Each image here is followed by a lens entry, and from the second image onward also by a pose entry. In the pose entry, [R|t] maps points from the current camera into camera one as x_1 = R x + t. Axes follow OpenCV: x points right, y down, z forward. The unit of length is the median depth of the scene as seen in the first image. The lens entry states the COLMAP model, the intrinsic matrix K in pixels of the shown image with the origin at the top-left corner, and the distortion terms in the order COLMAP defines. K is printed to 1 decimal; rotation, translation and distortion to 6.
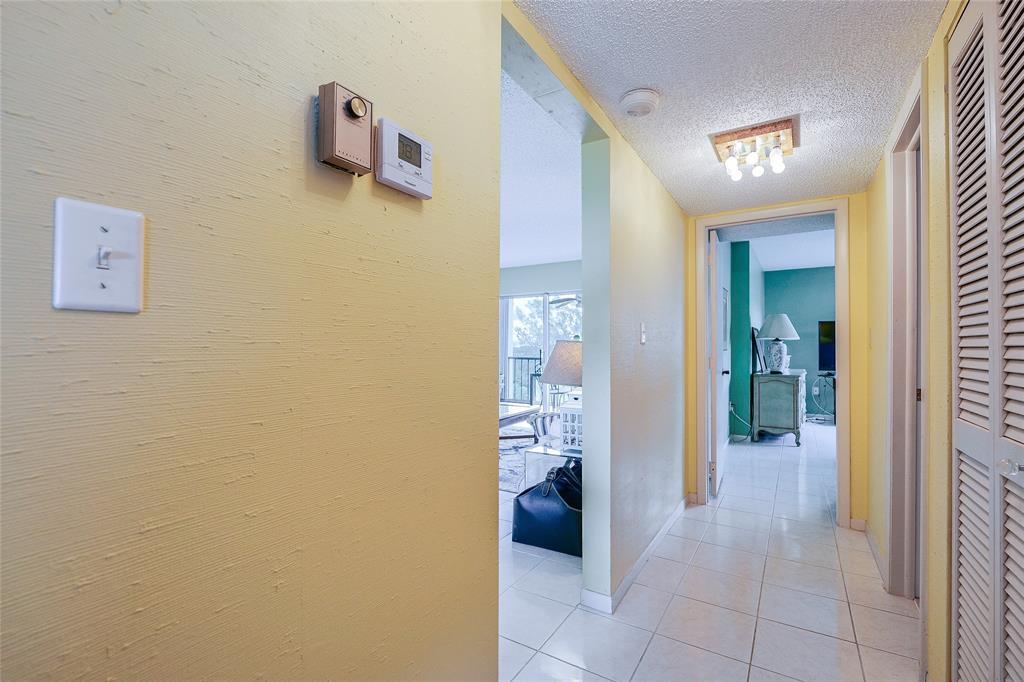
lens RADIAL K [[443.2, 0, 512.0], [0, 443.2, 341.0], [0, 0, 1]] dist [-0.000295, -0.000053]
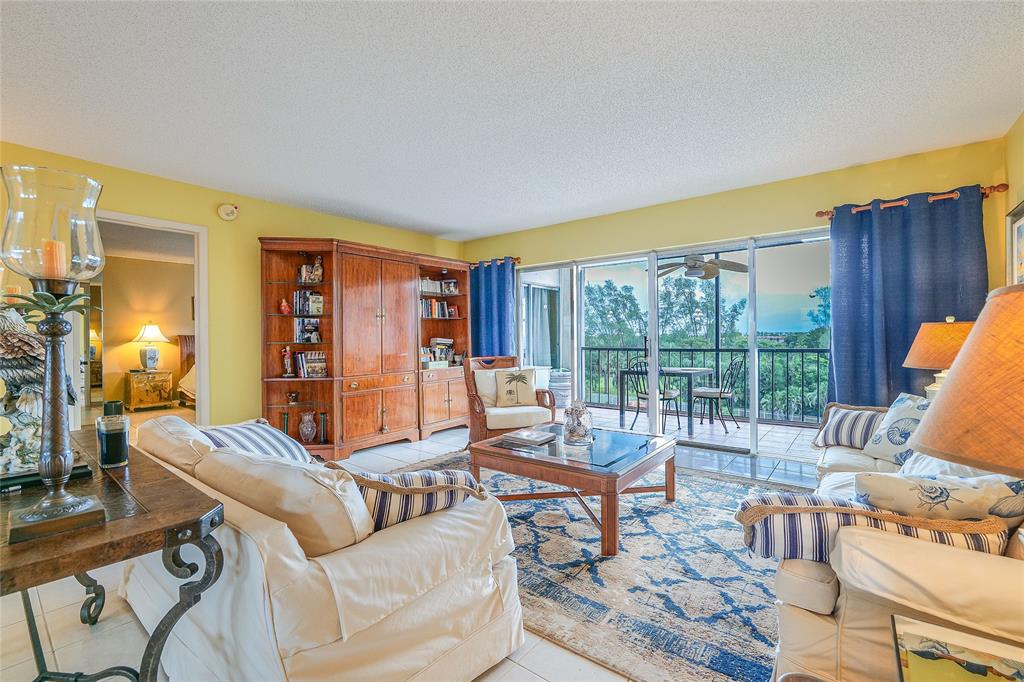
lens RADIAL K [[451.3, 0, 512.0], [0, 451.3, 341.0], [0, 0, 1]] dist [-0.016000, 0.000903]
pose [[0.993715, -0.010162, -0.111481, -0.085566], [0.012837, 0.999646, 0.023301, 0.012123], [0.111205, -0.024586, 0.993493, 0.440219]]
